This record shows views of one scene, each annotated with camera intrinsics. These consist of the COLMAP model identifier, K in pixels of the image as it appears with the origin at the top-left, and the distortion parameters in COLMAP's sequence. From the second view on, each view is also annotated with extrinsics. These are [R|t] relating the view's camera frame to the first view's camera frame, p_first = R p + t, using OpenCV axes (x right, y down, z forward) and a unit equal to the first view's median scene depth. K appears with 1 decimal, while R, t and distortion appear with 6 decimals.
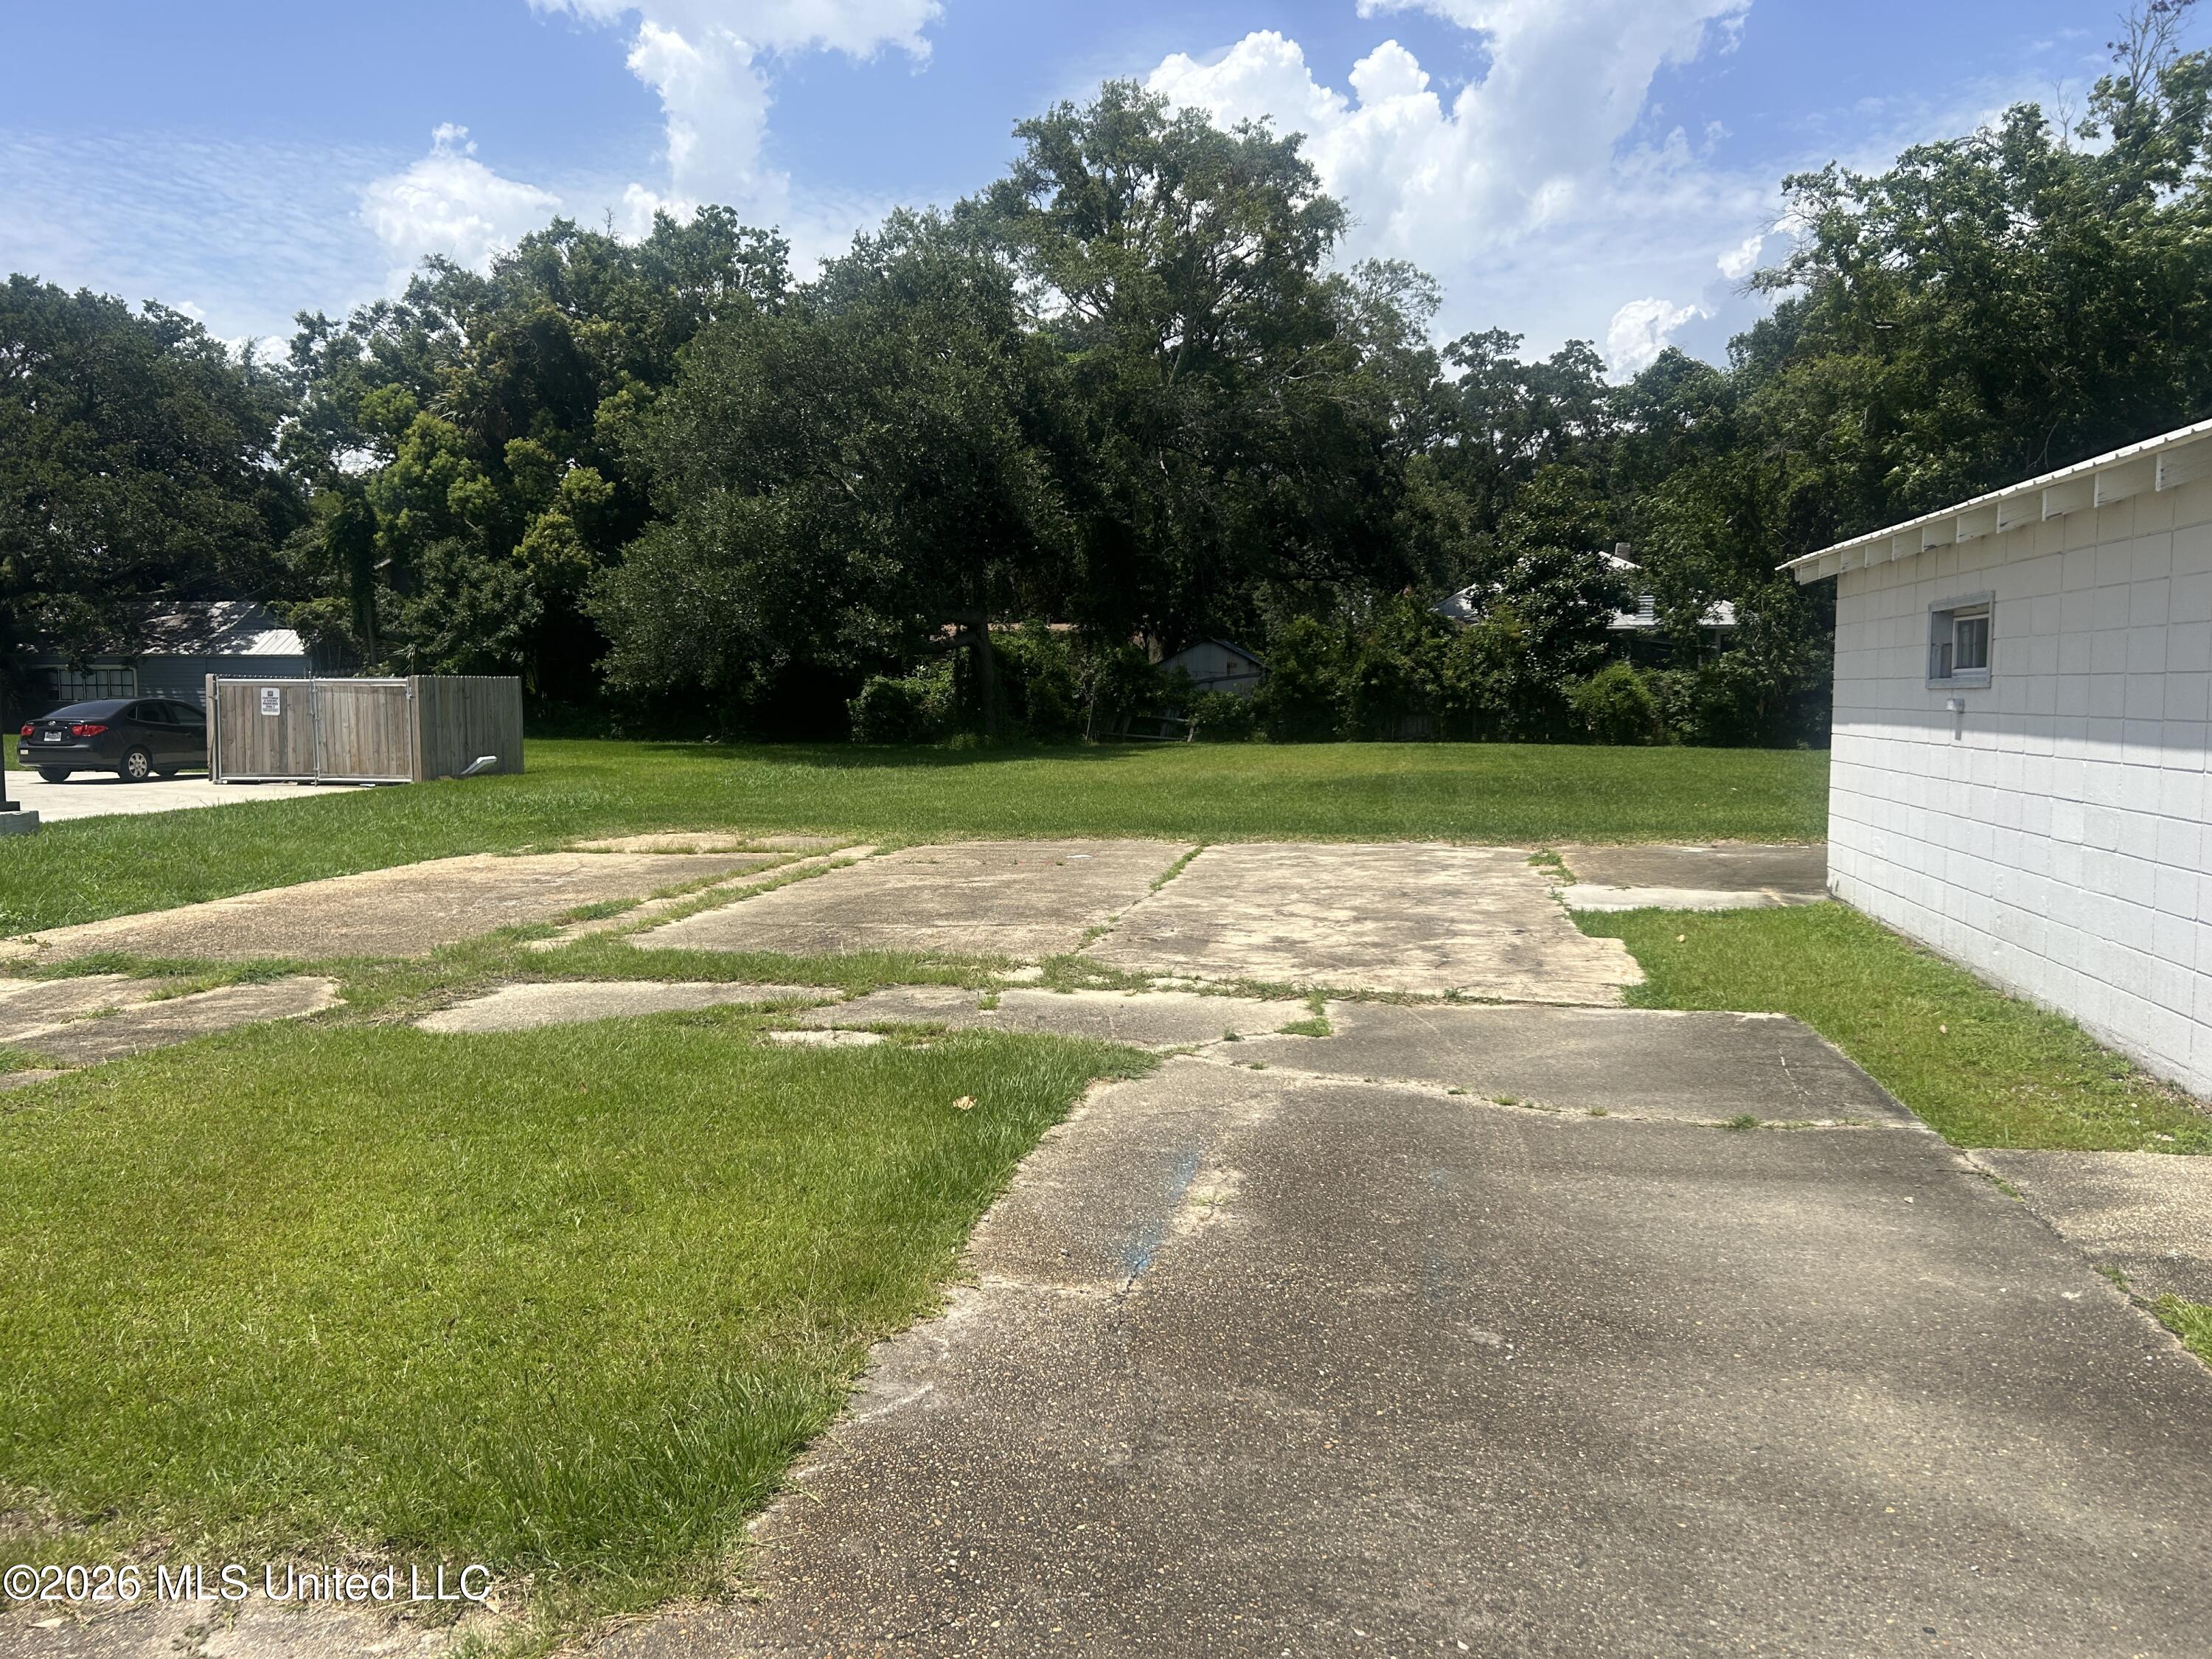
lens RADIAL K [[1653.0, 0, 1104.2], [0, 1653.0, 810.3], [0, 0, 1]] dist [0.098865, -0.111768]
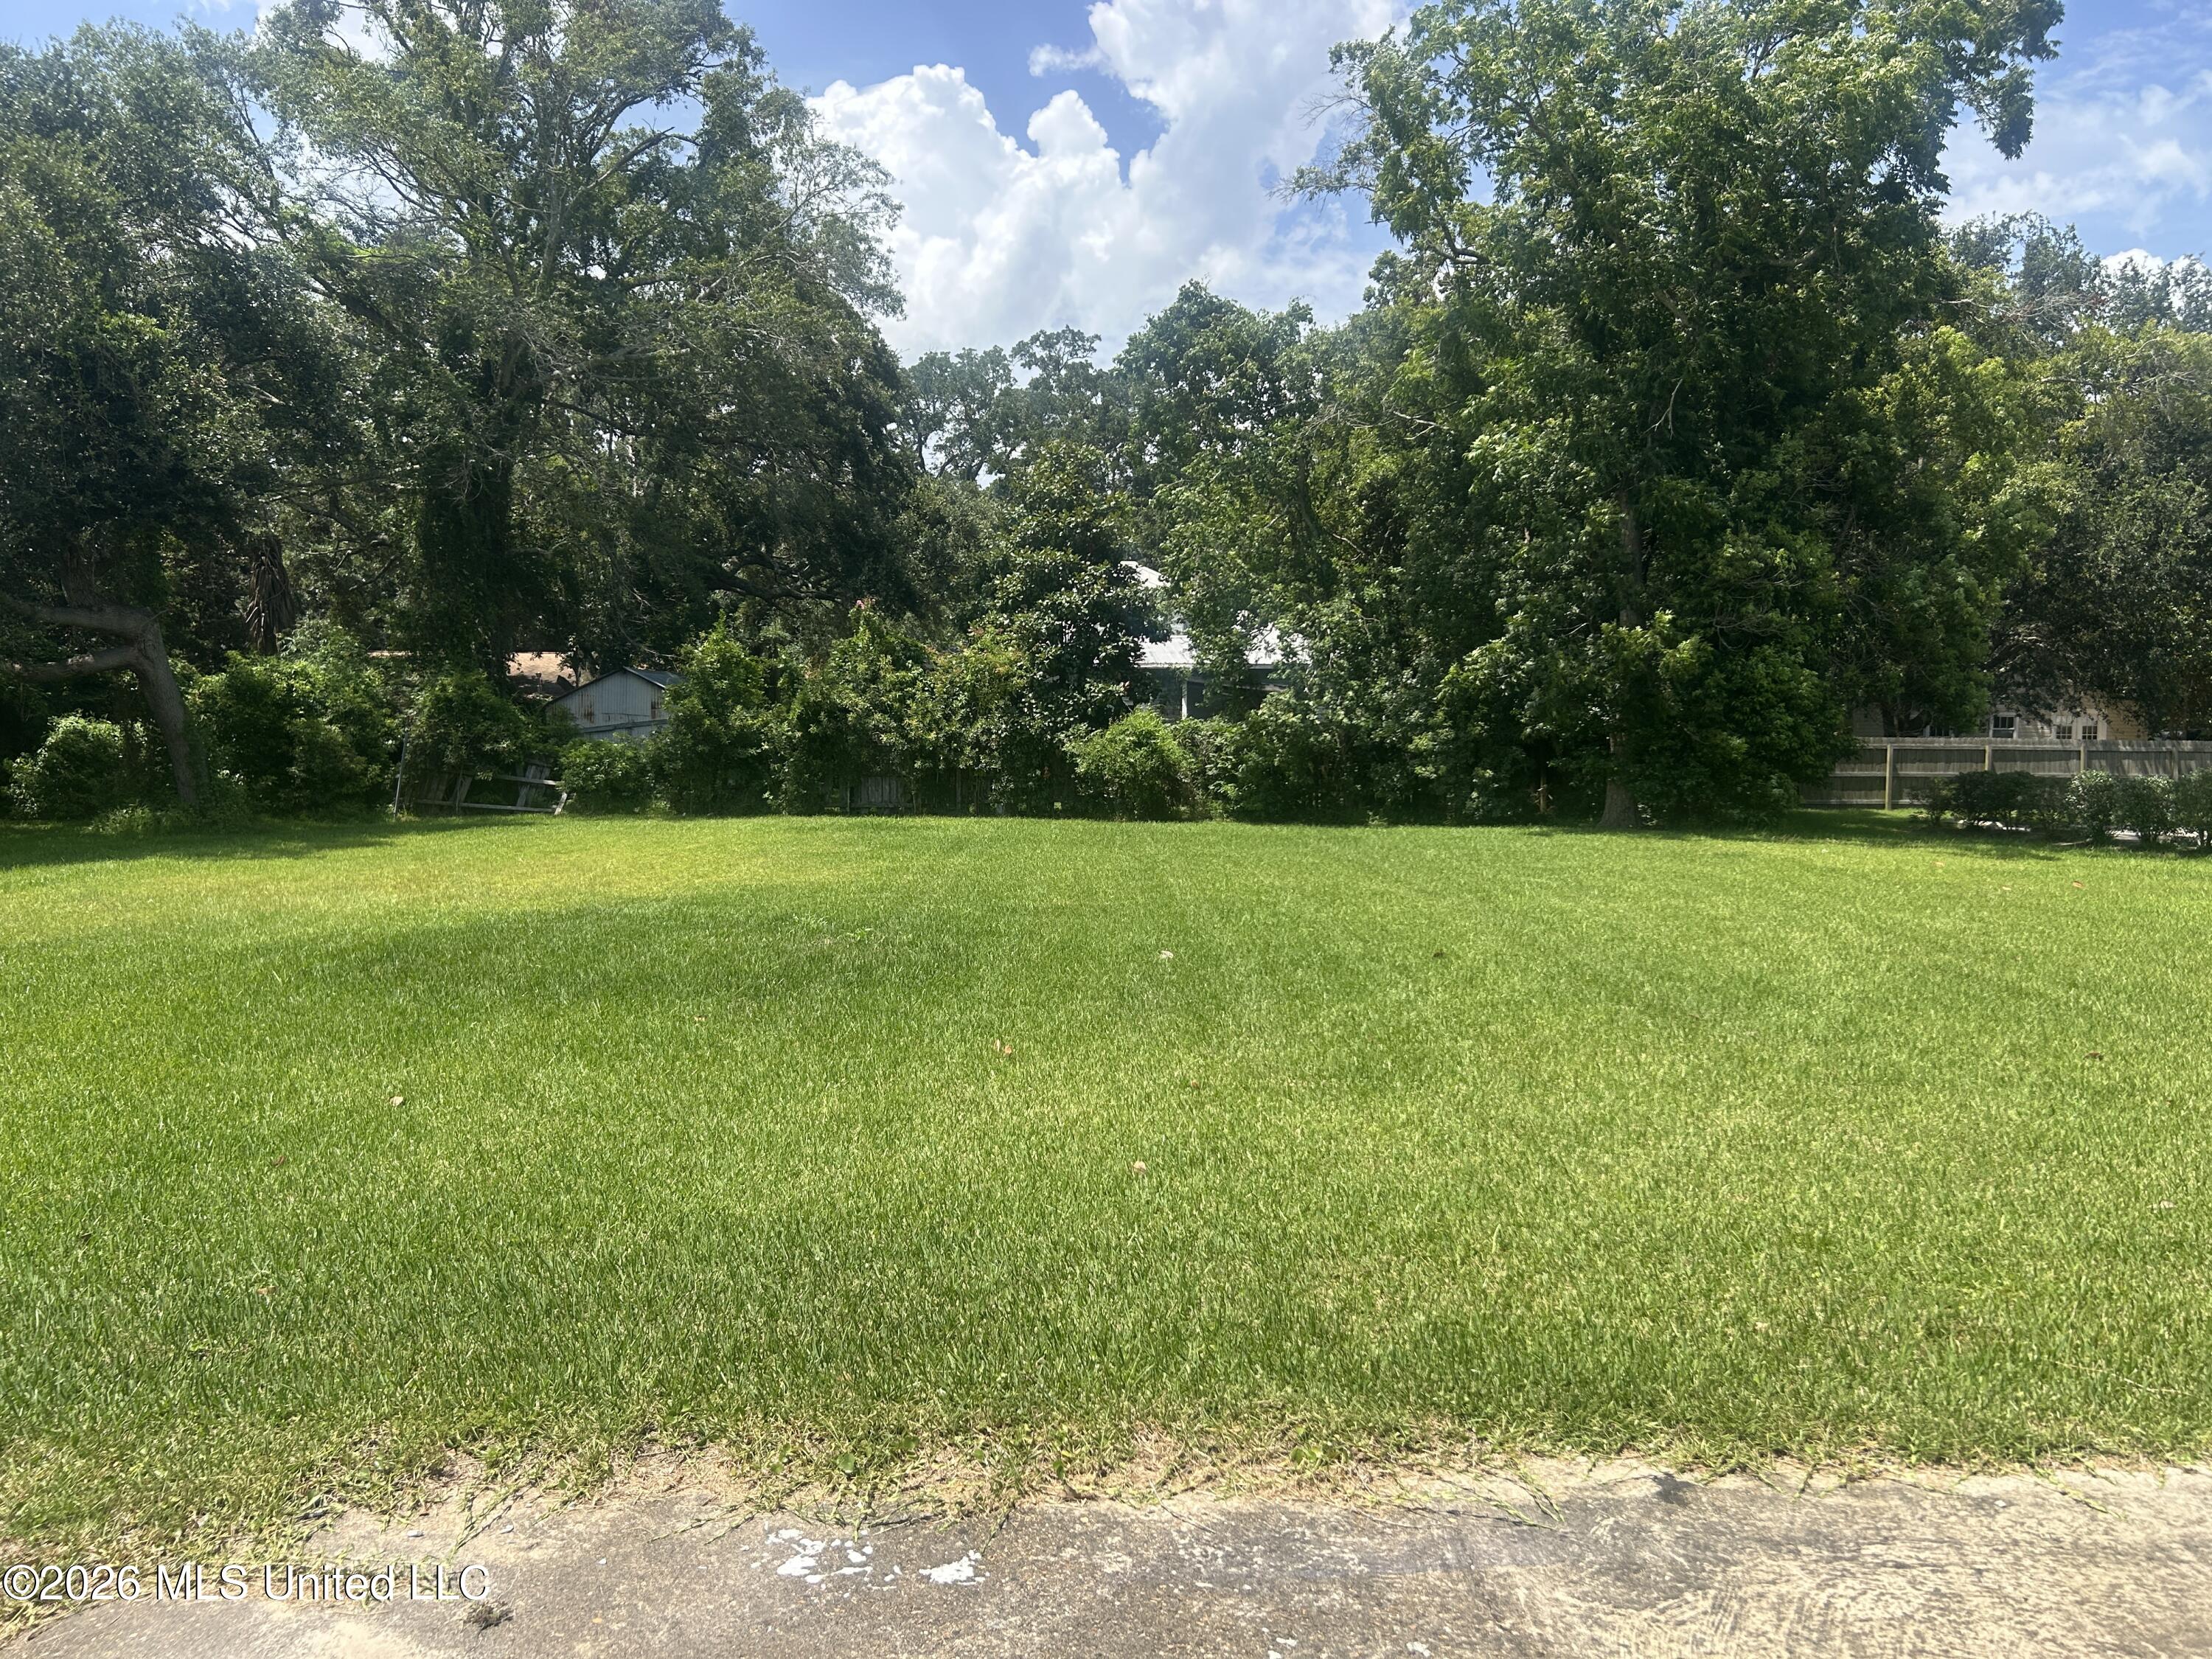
lens RADIAL K [[1653.0, 0, 1104.2], [0, 1653.0, 810.3], [0, 0, 1]] dist [0.098865, -0.111768]
pose [[0.979768, -0.005095, 0.200070, 0.136667], [0.010784, 0.999568, -0.027355, -0.022135], [-0.199844, 0.028959, 0.979400, 0.271289]]
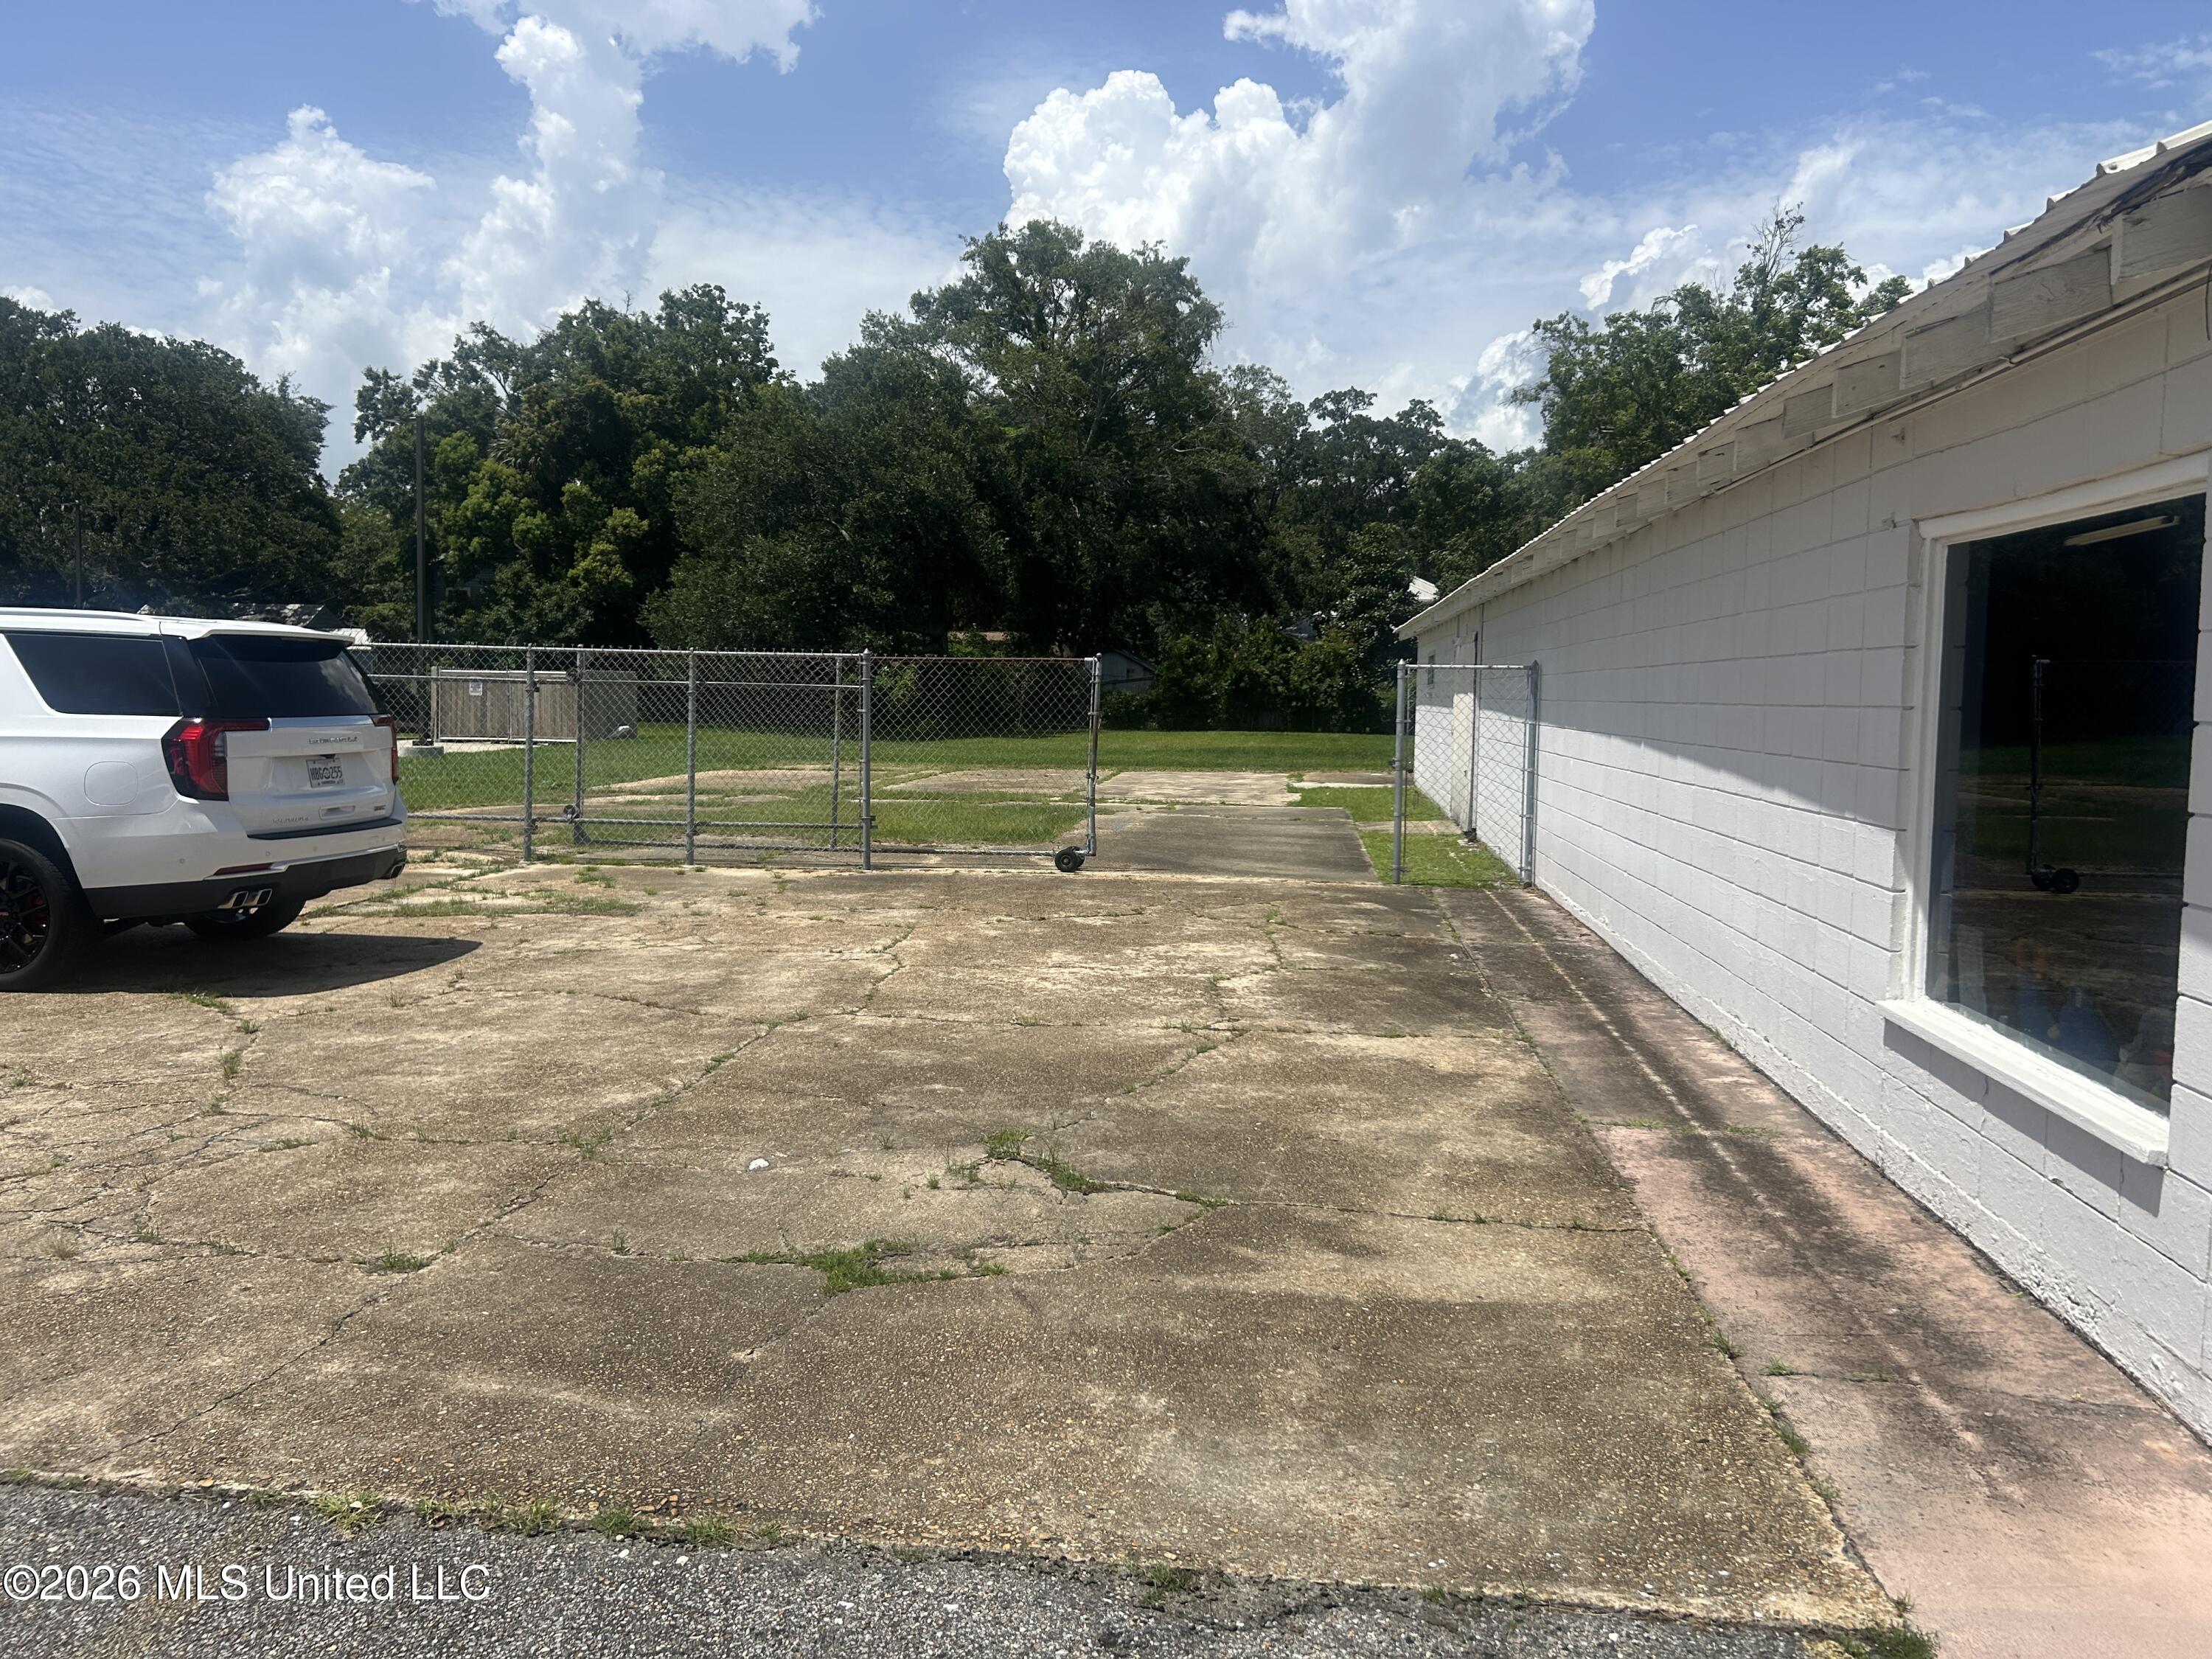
lens RADIAL K [[1653.0, 0, 1104.2], [0, 1653.0, 810.3], [0, 0, 1]] dist [0.098865, -0.111768]
pose [[0.997868, 0.010144, 0.064477, -0.025207], [-0.010103, 0.999949, -0.000959, 0.022799], [-0.064484, 0.000305, 0.997919, -0.288278]]
